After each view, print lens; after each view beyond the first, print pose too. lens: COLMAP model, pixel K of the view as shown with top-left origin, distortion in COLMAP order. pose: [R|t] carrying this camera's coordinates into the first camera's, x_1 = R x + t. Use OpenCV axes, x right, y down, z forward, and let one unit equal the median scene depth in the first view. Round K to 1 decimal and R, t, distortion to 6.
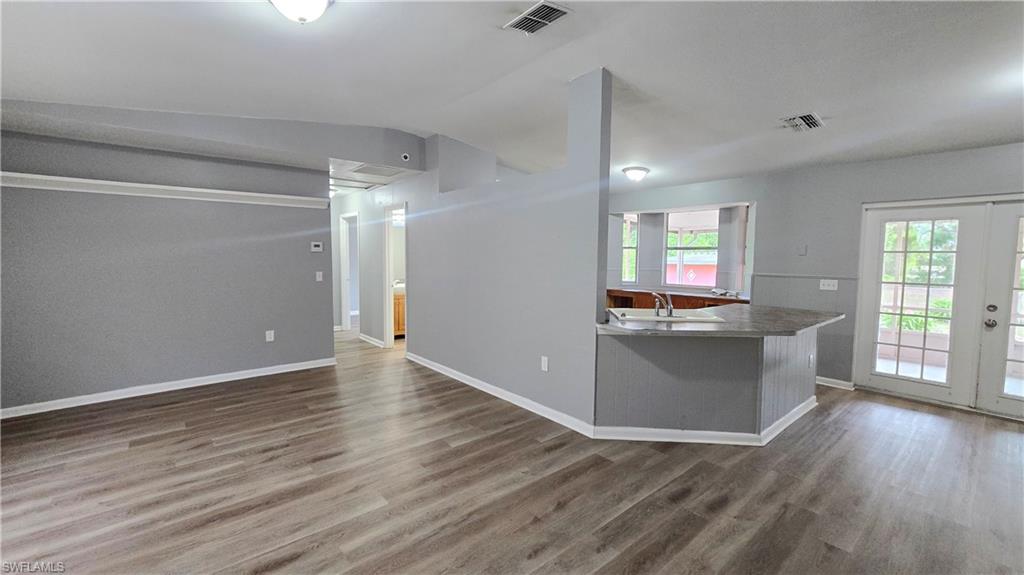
lens RADIAL K [[421.3, 0, 515.3], [0, 421.3, 280.6], [0, 0, 1]] dist [-0.008279, 0.000070]
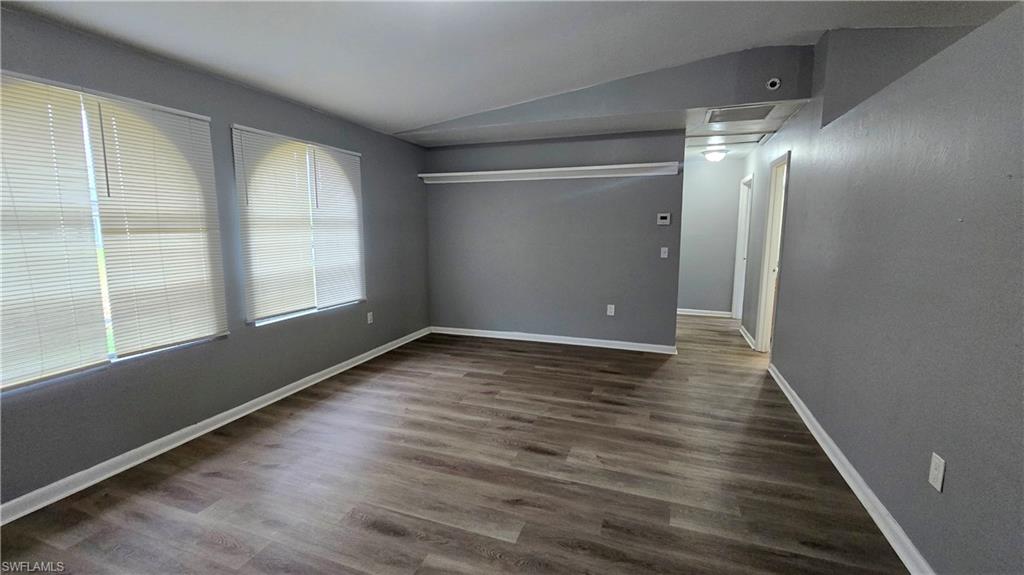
lens RADIAL K [[421.3, 0, 515.3], [0, 421.3, 280.6], [0, 0, 1]] dist [-0.008279, 0.000070]
pose [[0.480711, 0.101464, -0.870989, 0.245169], [-0.050518, 0.994838, 0.088010, -0.020716], [0.875423, 0.001693, 0.483355, 0.450954]]
